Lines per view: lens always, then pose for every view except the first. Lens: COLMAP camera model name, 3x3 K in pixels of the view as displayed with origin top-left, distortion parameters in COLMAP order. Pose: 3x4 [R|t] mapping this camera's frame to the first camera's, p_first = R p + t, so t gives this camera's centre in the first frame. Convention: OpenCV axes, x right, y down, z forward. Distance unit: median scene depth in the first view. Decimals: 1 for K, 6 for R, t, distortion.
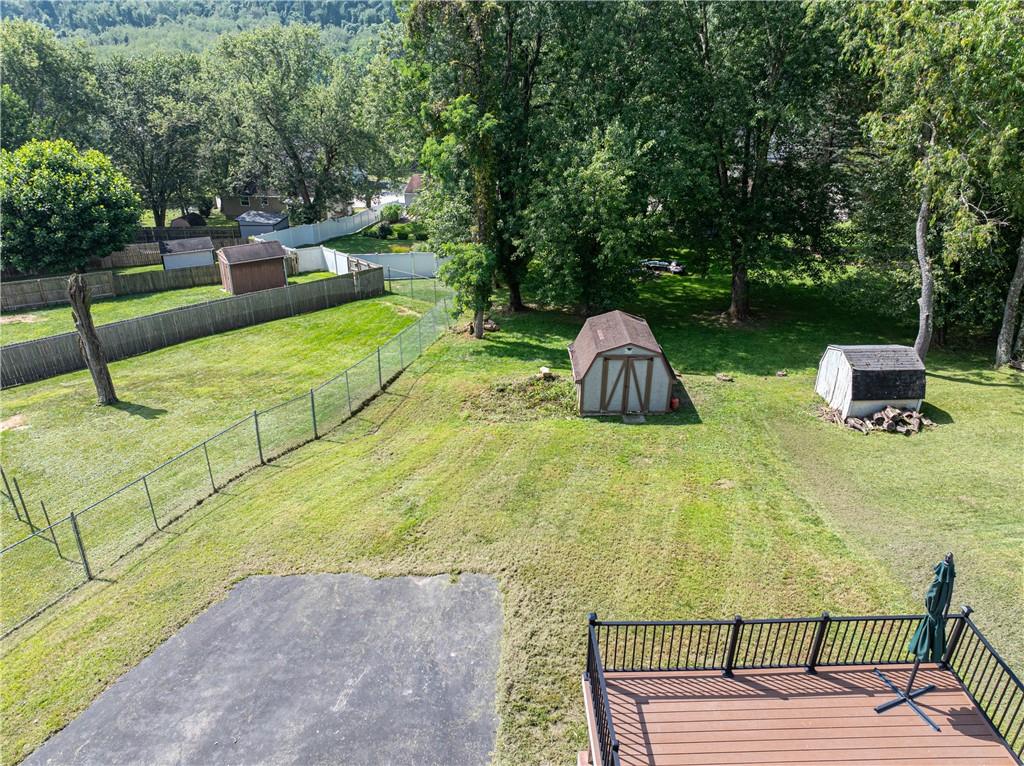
lens RADIAL K [[715.4, 0, 510.2], [0, 715.4, 383.3], [0, 0, 1]] dist [-0.016860, 0.001505]
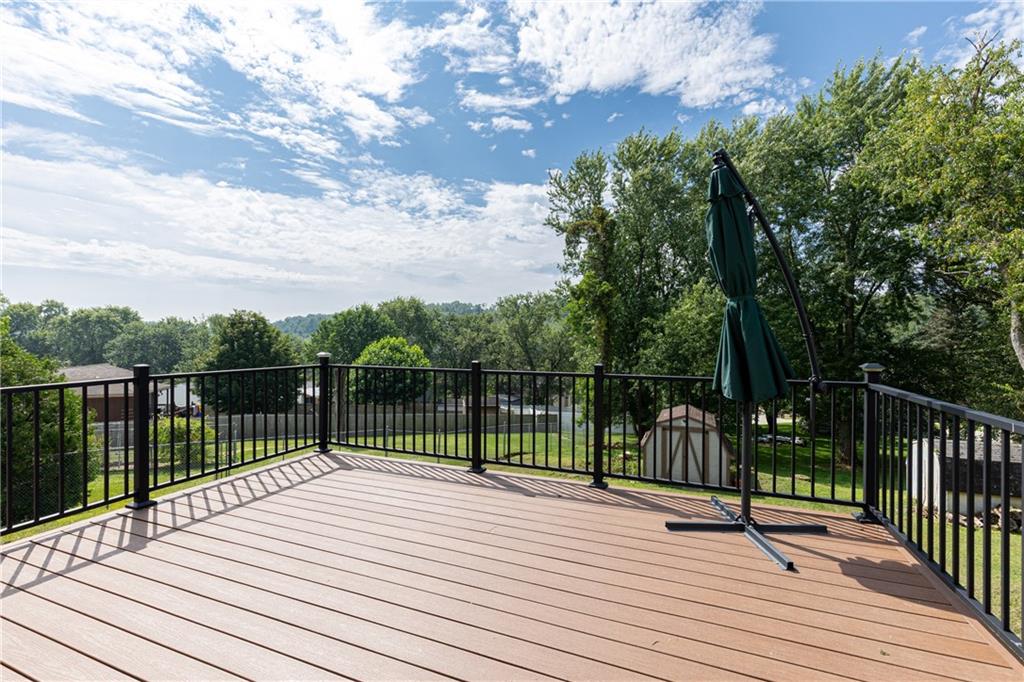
lens RADIAL K [[460.6, 0, 513.9], [0, 460.6, 337.7], [0, 0, 1]] dist [0.015153, 0.000078]
pose [[0.923108, 0.008252, -0.384452, 0.190545], [-0.176423, 0.897428, -0.404348, 0.175483], [0.341682, 0.441083, 0.829879, 0.216508]]
